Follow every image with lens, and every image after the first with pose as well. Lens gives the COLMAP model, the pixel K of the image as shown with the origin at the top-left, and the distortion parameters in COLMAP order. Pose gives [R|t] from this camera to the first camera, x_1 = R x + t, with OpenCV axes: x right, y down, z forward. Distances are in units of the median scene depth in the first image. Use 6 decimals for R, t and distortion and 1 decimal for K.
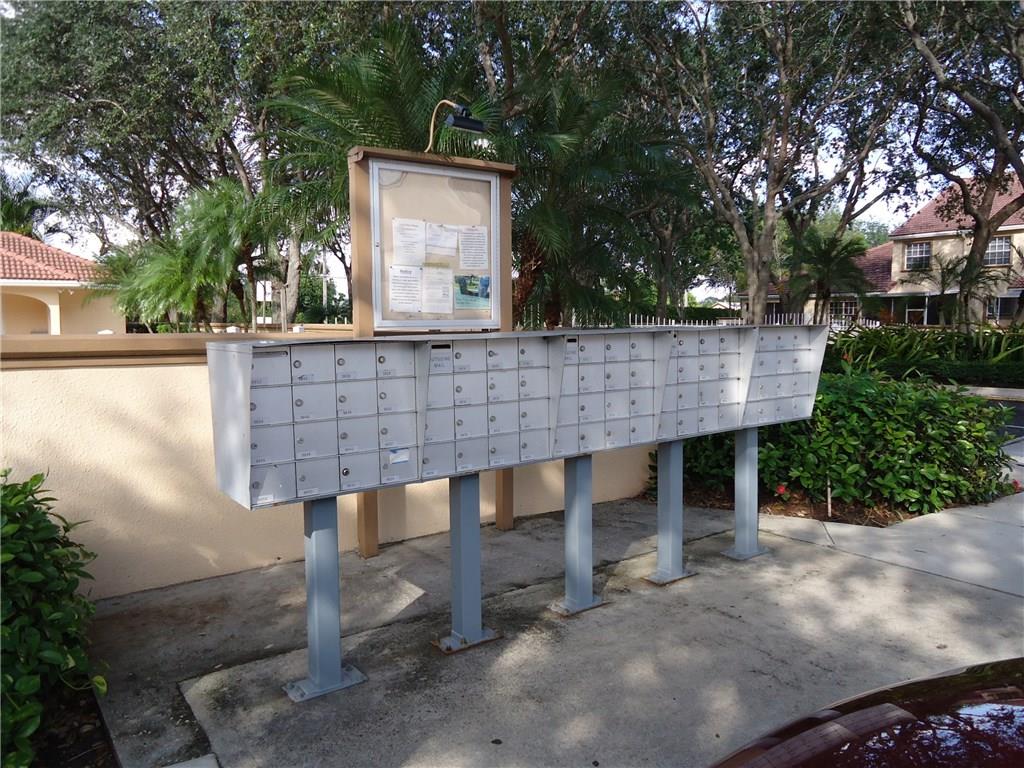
lens RADIAL K [[795.2, 0, 512.2], [0, 795.2, 381.9], [0, 0, 1]] dist [-0.006154, -0.003303]
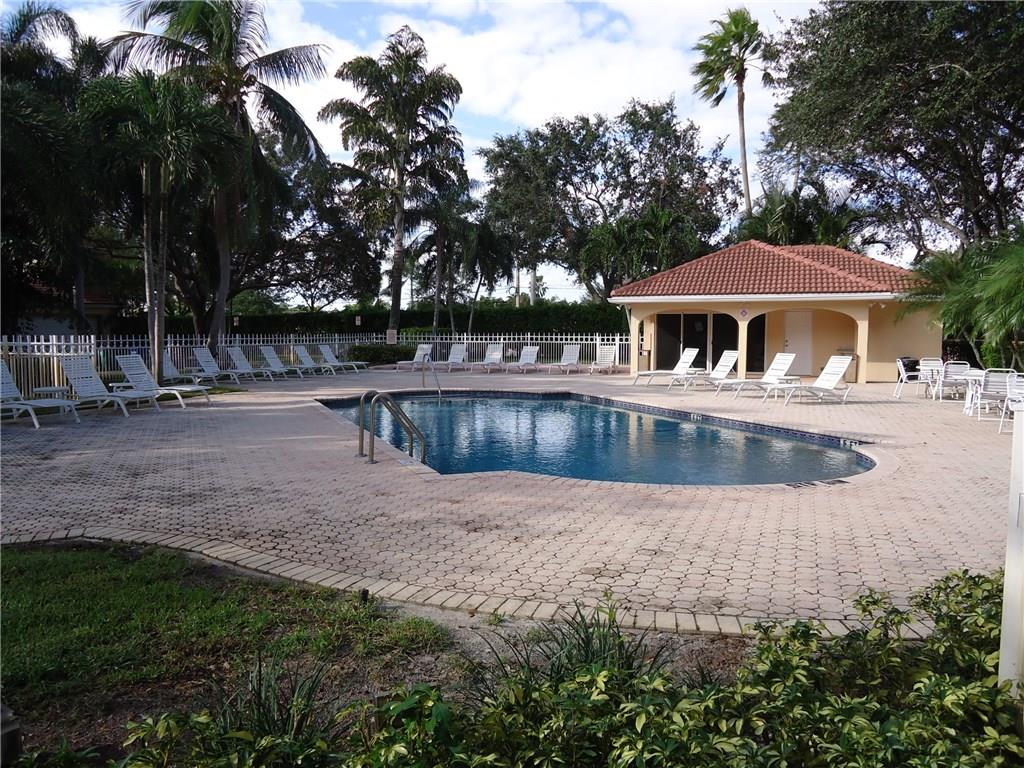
lens RADIAL K [[787.6, 0, 512.0], [0, 787.6, 382.5], [0, 0, 1]] dist [-0.036275, 0.003496]
pose [[0.585708, 0.053771, -0.808736, -0.075843], [-0.066098, 0.997642, 0.018461, -0.014042], [0.807822, 0.042643, 0.587881, 0.134660]]
